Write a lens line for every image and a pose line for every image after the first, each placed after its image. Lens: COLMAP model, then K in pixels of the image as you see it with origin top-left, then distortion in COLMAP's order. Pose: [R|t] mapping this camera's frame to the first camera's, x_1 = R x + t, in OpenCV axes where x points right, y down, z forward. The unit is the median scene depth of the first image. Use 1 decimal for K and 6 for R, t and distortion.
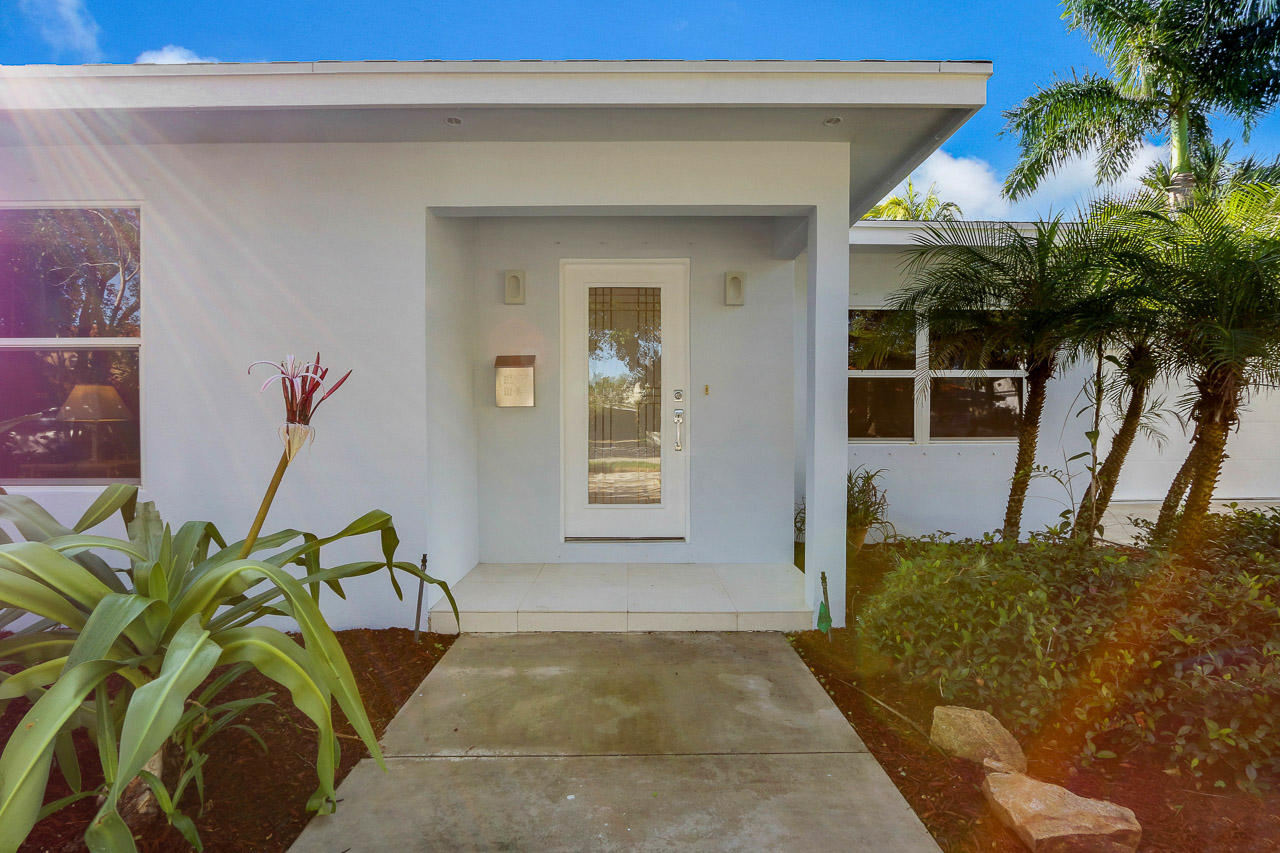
lens RADIAL K [[603.3, 0, 638.4], [0, 603.3, 416.6], [0, 0, 1]] dist [-0.012941, 0.000090]
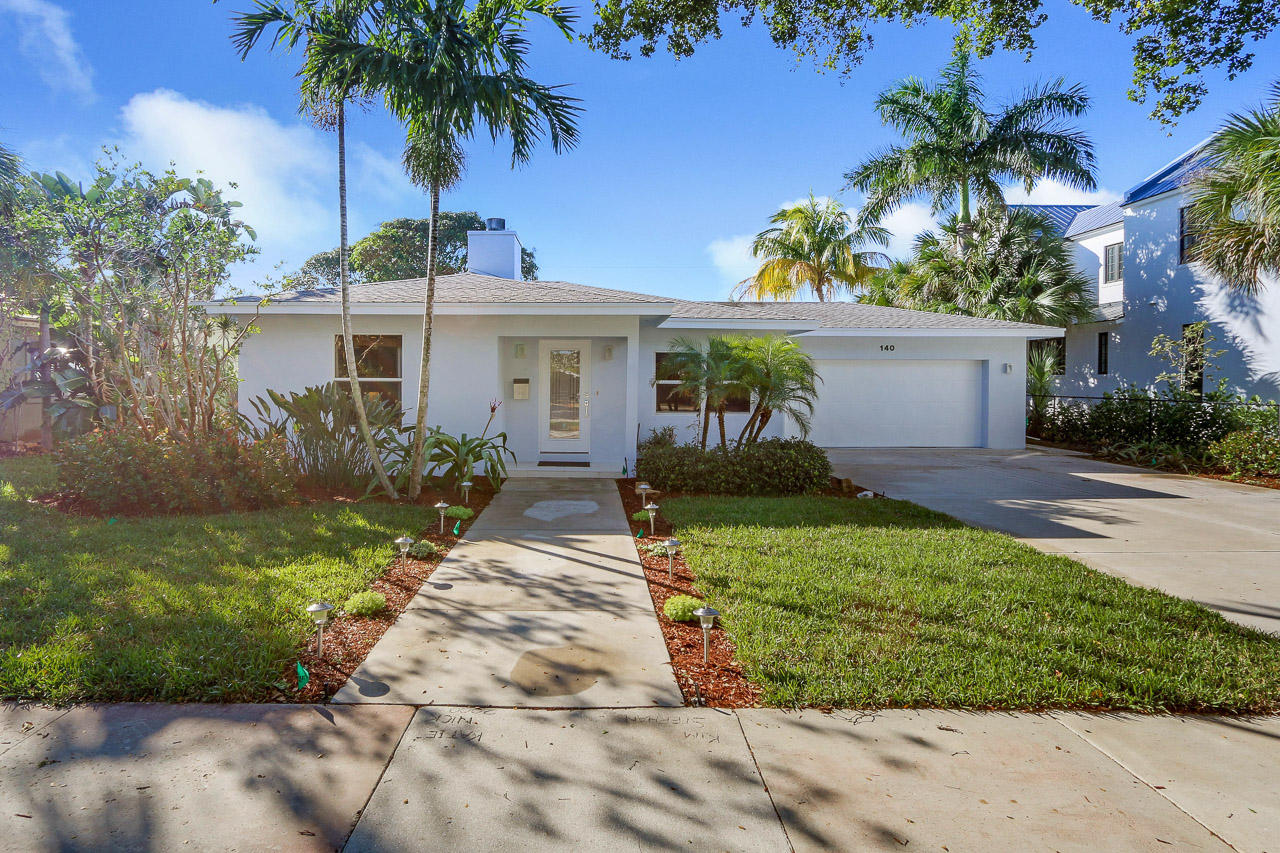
lens RADIAL K [[603.3, 0, 638.4], [0, 603.3, 416.6], [0, 0, 1]] dist [-0.012941, 0.000090]
pose [[0.998036, 0.001819, 0.062612, 0.129195], [-0.006020, 0.997737, 0.066973, -0.116425], [-0.062348, -0.067218, 0.995788, -1.568009]]
